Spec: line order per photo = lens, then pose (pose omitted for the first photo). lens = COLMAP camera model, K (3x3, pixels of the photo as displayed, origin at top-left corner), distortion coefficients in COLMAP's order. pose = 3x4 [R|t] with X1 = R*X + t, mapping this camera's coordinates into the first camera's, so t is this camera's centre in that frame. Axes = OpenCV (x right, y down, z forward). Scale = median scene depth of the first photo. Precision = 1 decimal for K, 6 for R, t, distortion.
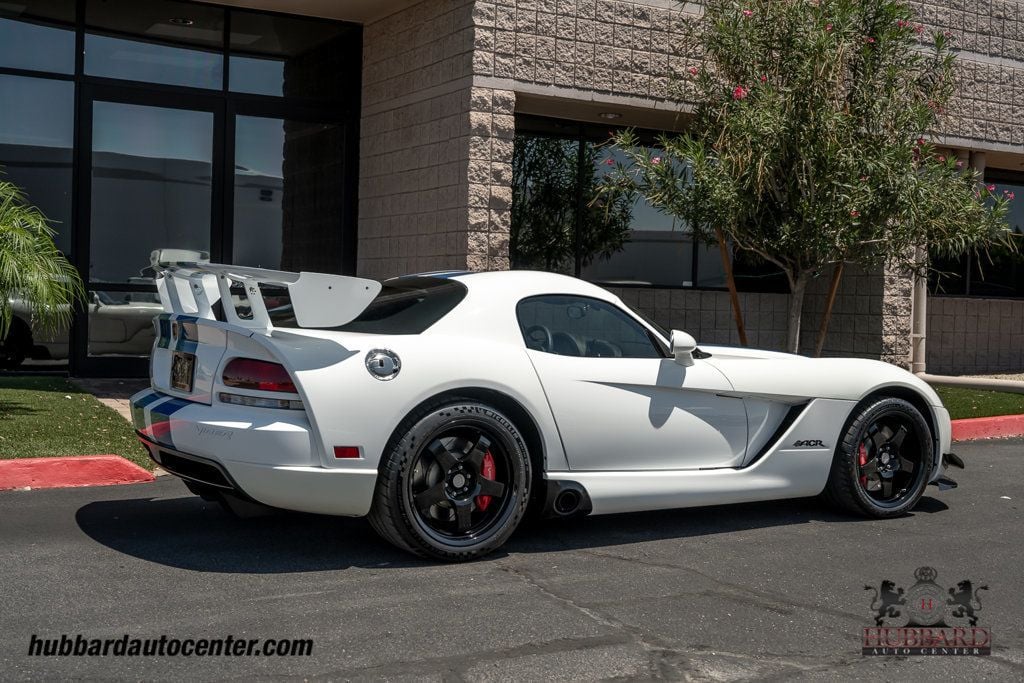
lens RADIAL K [[1298.4, 0, 516.2], [0, 1298.4, 342.5], [0, 0, 1]] dist [0.002756, 0.000000]
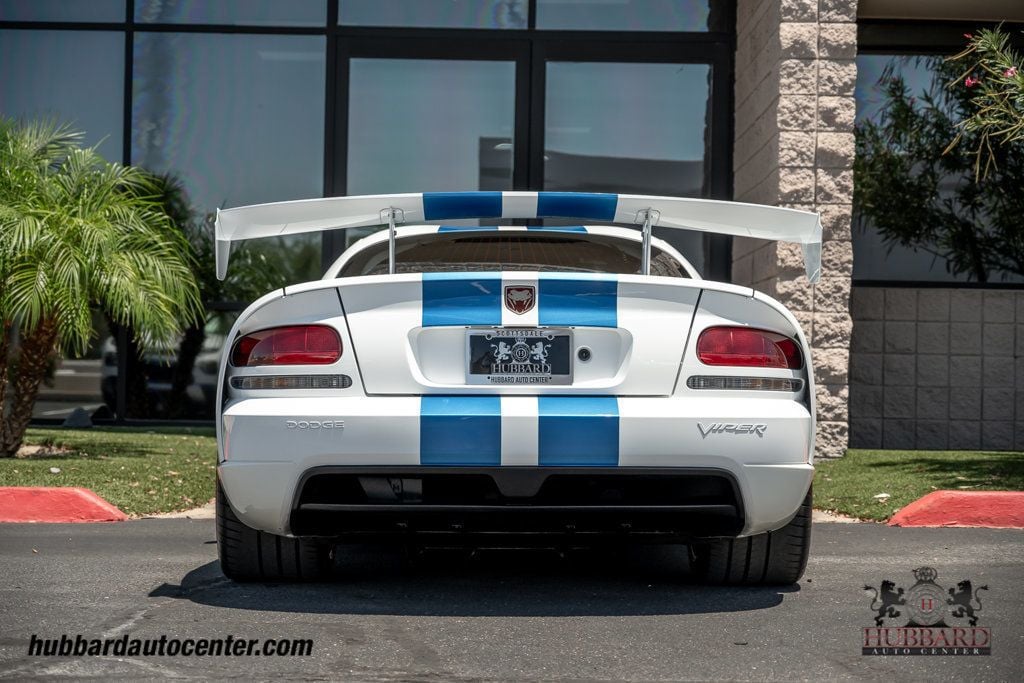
lens RADIAL K [[2110.0, 0, 504.3], [0, 2110.0, 335.2], [0, 0, 1]] dist [0.037736, 0.000000]
pose [[0.865812, -0.021170, -0.499921, 0.373343], [-0.009547, 0.998224, -0.058806, 0.044922], [0.500278, 0.055688, 0.864072, 0.008273]]
